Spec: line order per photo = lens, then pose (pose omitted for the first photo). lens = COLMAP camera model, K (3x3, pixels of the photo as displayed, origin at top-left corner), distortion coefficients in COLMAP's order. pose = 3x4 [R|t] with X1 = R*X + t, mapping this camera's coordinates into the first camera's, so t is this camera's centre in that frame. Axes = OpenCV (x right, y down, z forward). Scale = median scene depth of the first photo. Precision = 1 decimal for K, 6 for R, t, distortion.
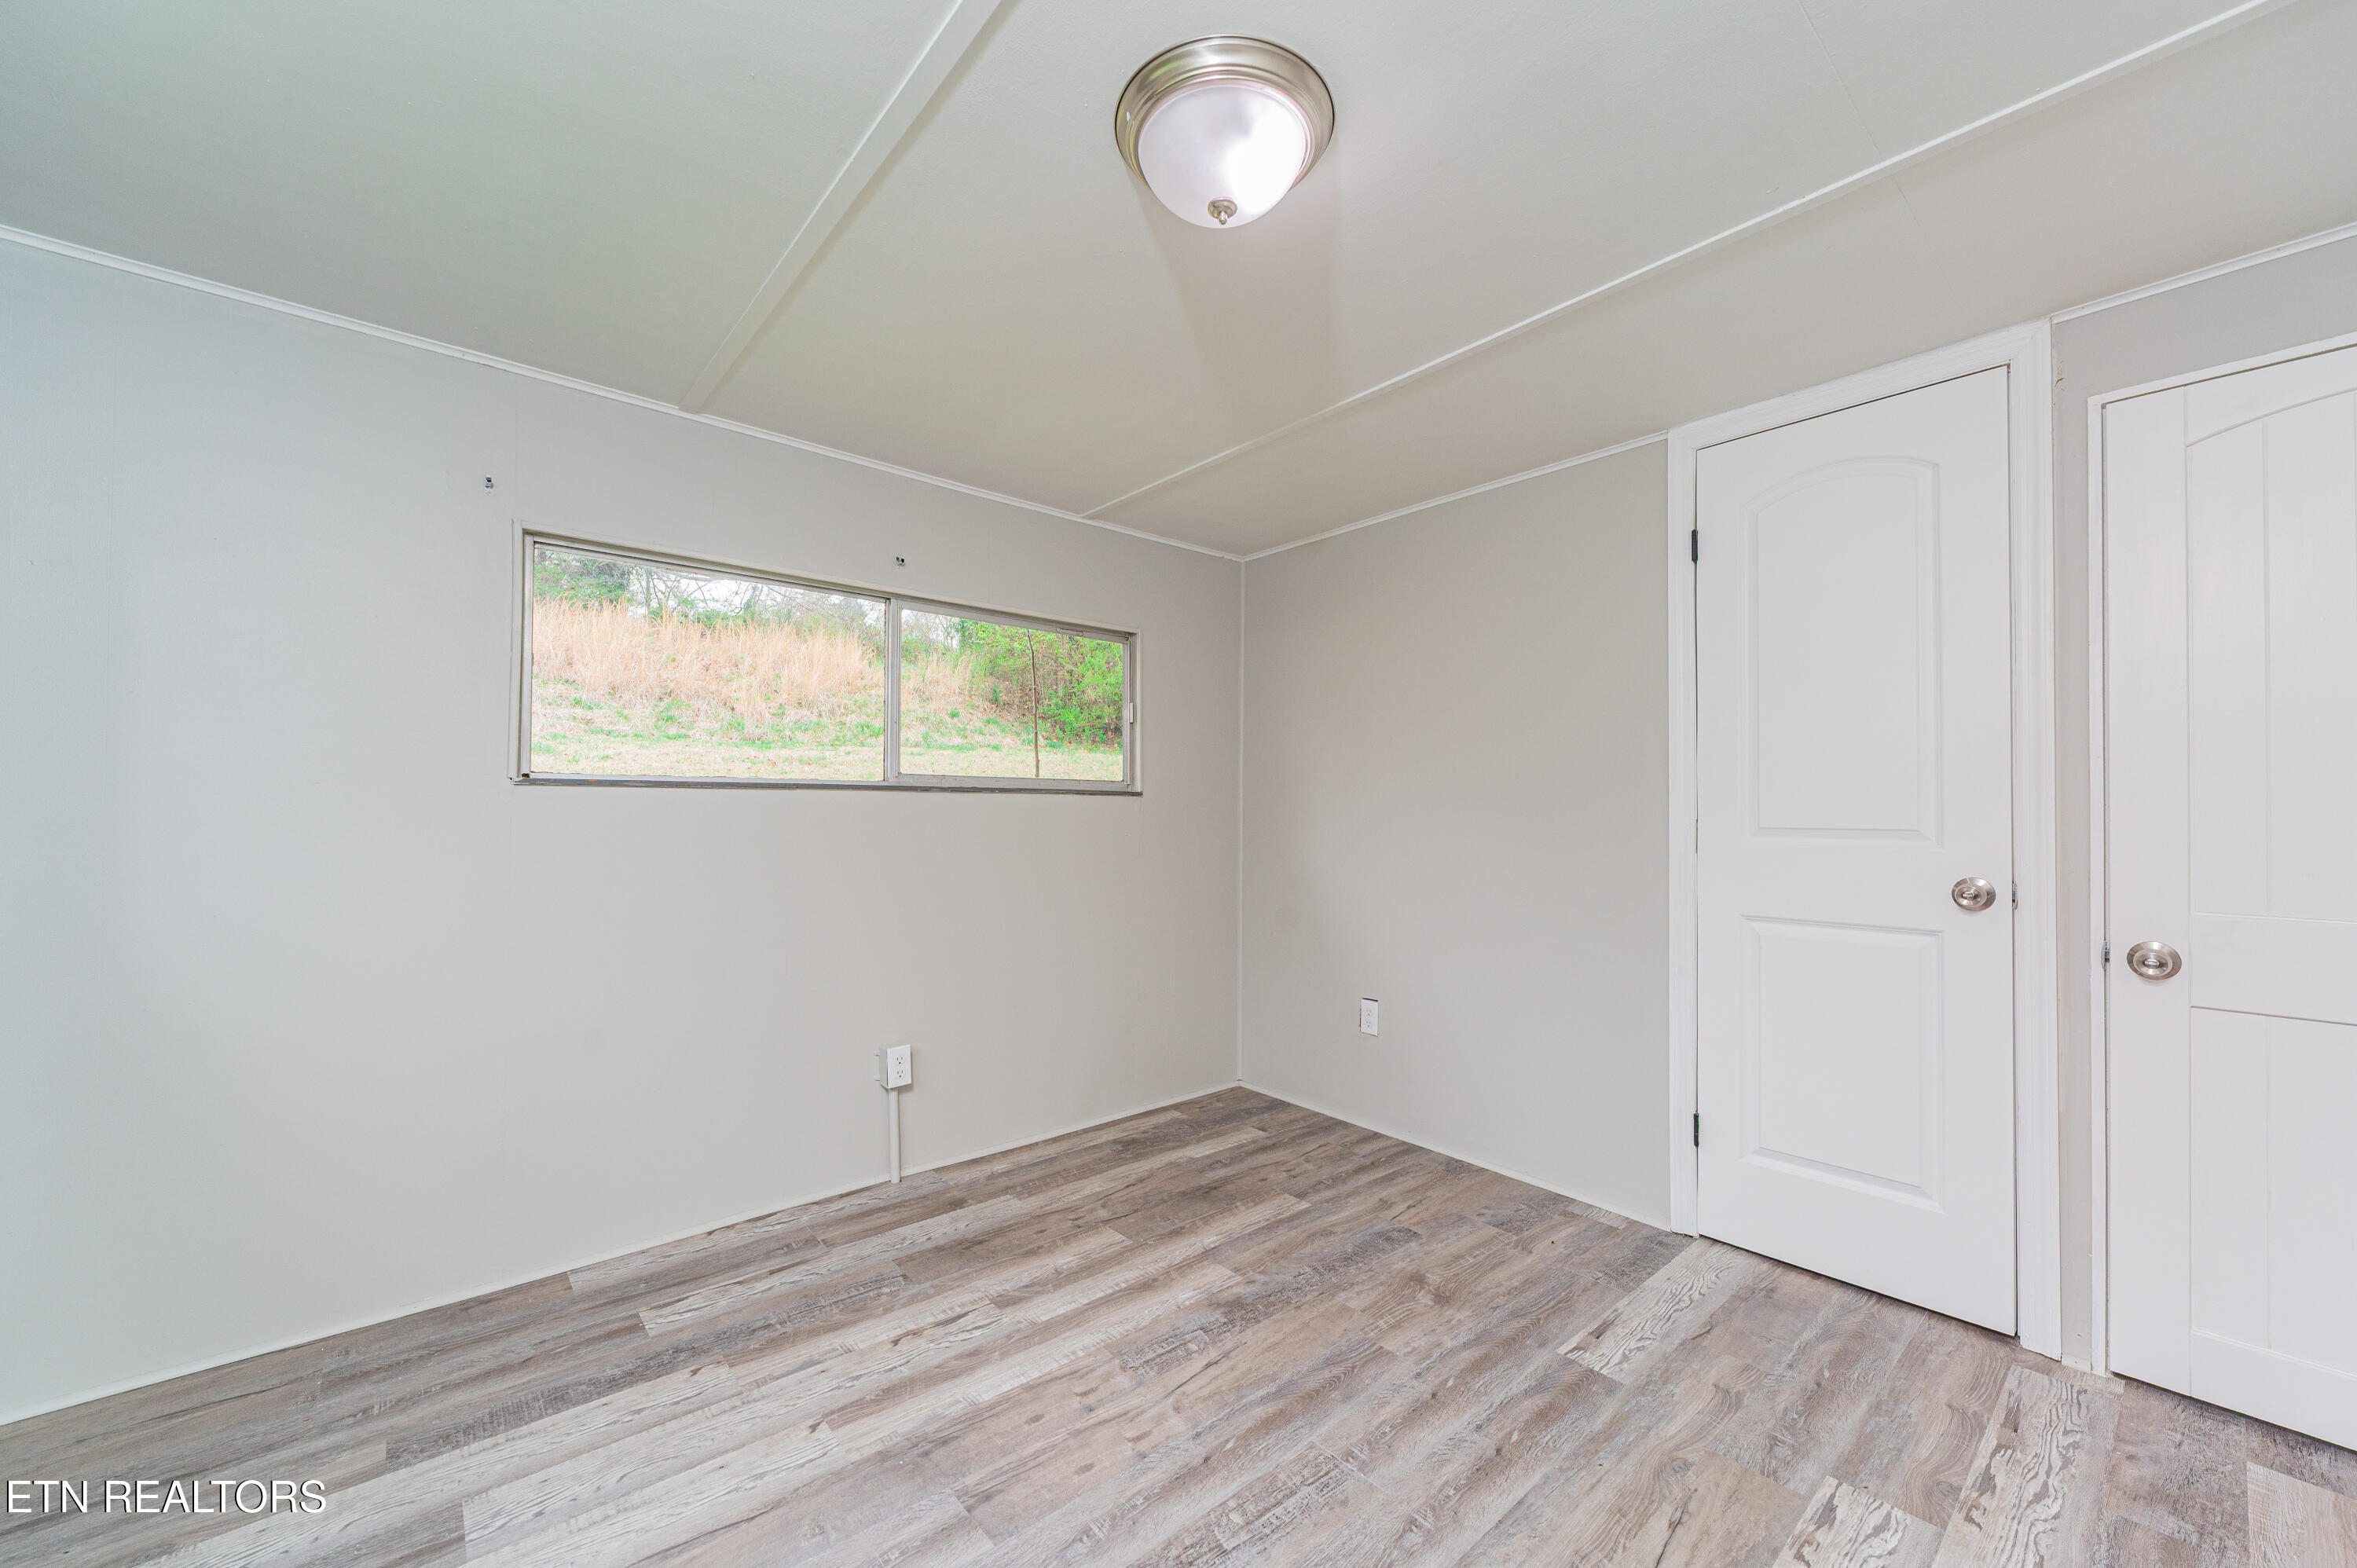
lens RADIAL K [[914.2, 0, 1180.9], [0, 914.2, 806.8], [0, 0, 1]] dist [-0.000490, -0.000401]
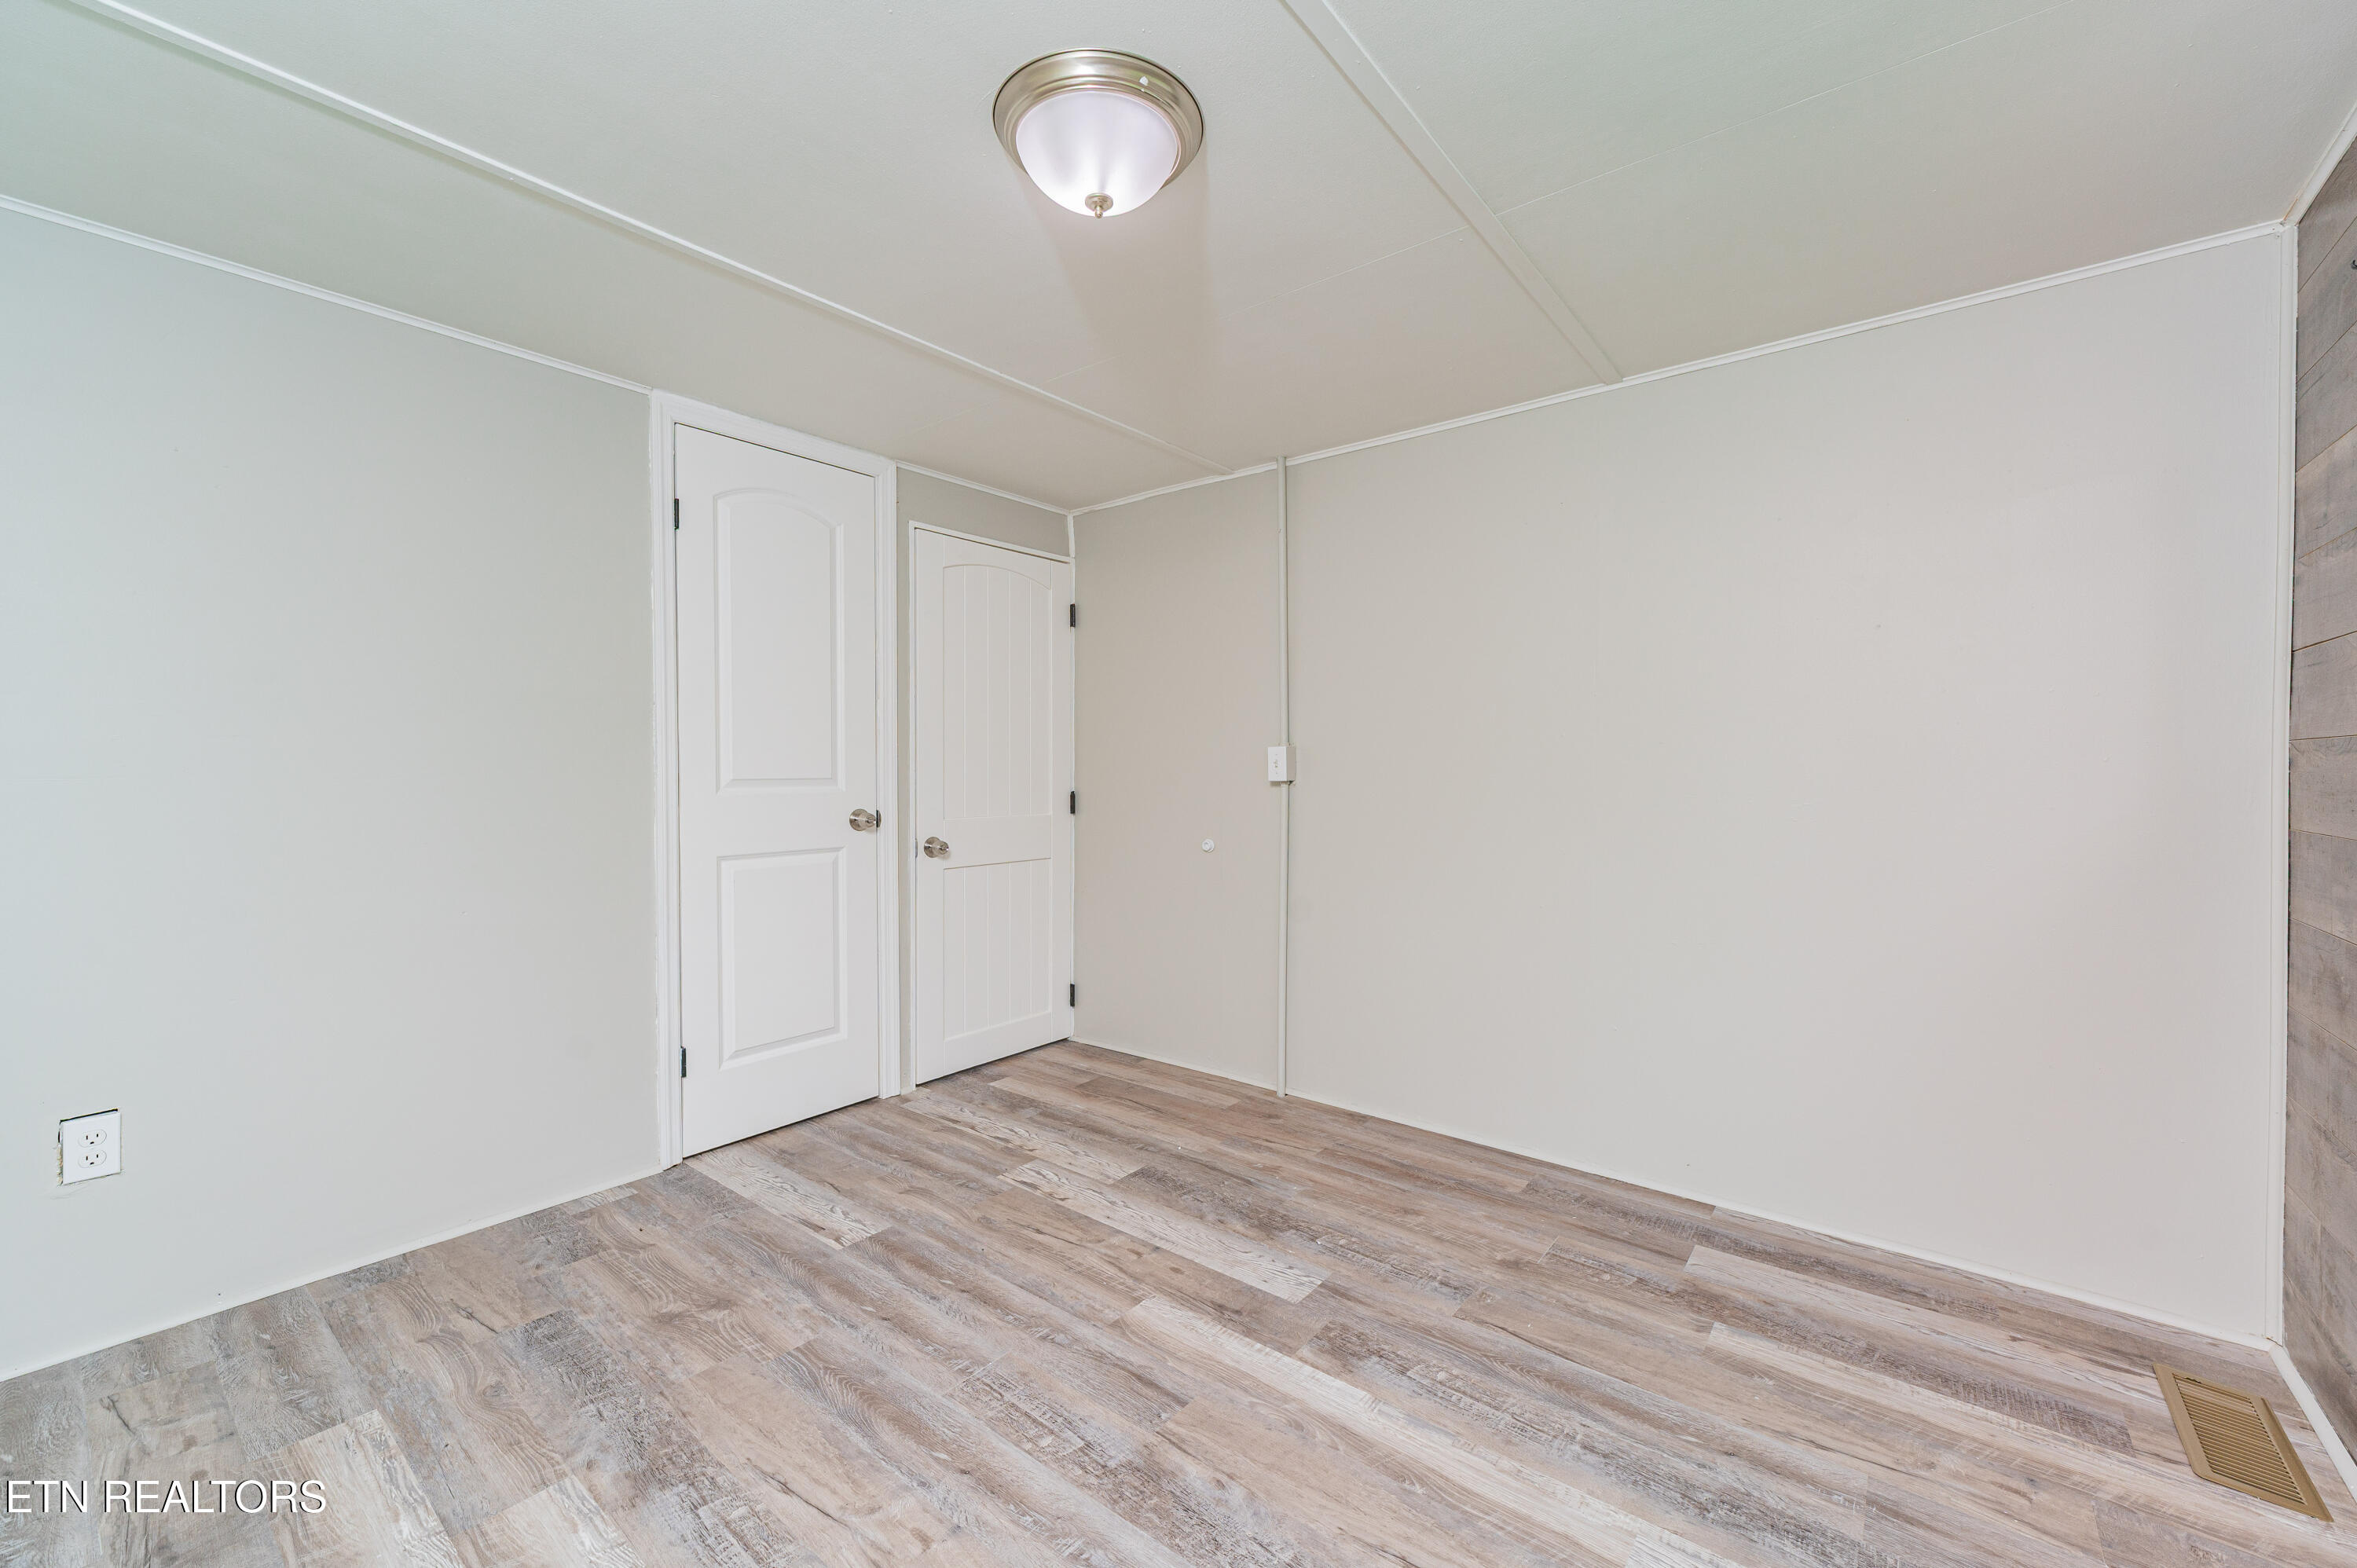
lens RADIAL K [[912.9, 0, 1184.2], [0, 912.9, 769.3], [0, 0, 1]] dist [0.001474, -0.000215]
pose [[-0.185417, -0.008274, 0.982625, -0.744747], [-0.003329, 0.999964, 0.007792, 0.000963], [-0.982654, -0.001827, -0.185437, 0.783230]]
